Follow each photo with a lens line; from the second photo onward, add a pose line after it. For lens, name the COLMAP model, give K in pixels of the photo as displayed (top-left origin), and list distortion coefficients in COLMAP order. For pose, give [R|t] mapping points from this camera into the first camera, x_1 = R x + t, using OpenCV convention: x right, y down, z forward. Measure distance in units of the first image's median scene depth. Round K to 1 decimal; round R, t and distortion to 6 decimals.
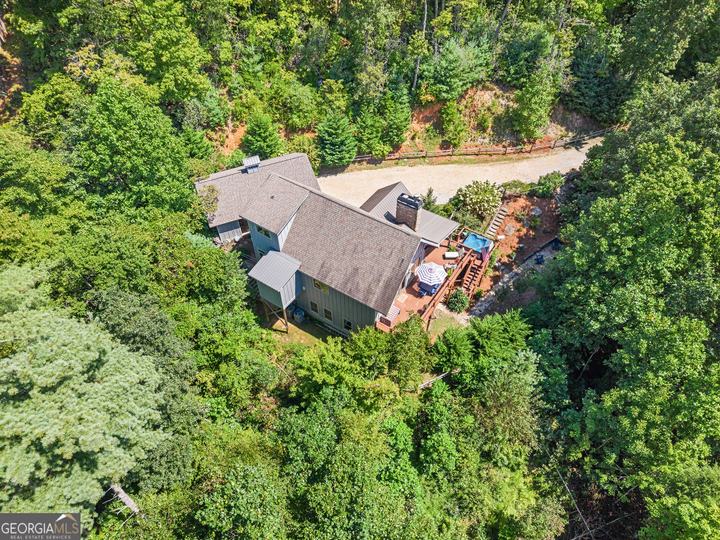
lens RADIAL K [[484.0, 0, 360.0], [0, 484.0, 270.0], [0, 0, 1]] dist [0.044890, -0.026280]
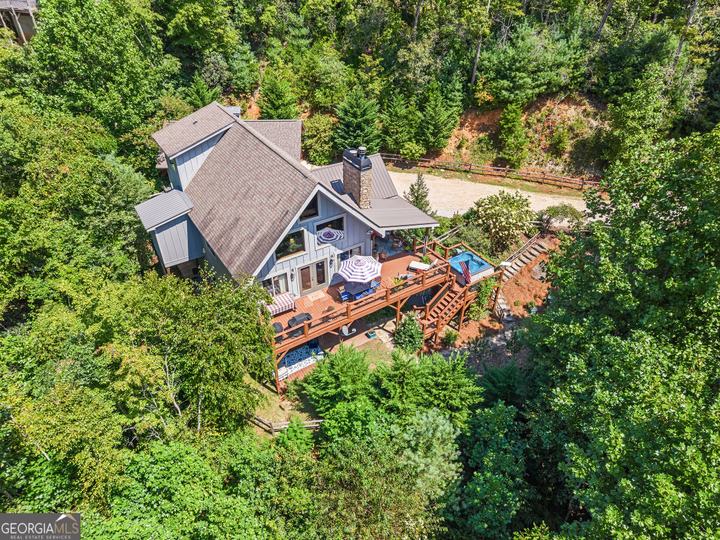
lens RADIAL K [[484.0, 0, 360.0], [0, 484.0, 270.0], [0, 0, 1]] dist [0.044890, -0.026280]
pose [[0.918936, 0.239989, -0.312988, 0.264640], [-0.295703, 0.944351, -0.144090, 0.078107], [0.260990, 0.224960, 0.938763, 0.278682]]
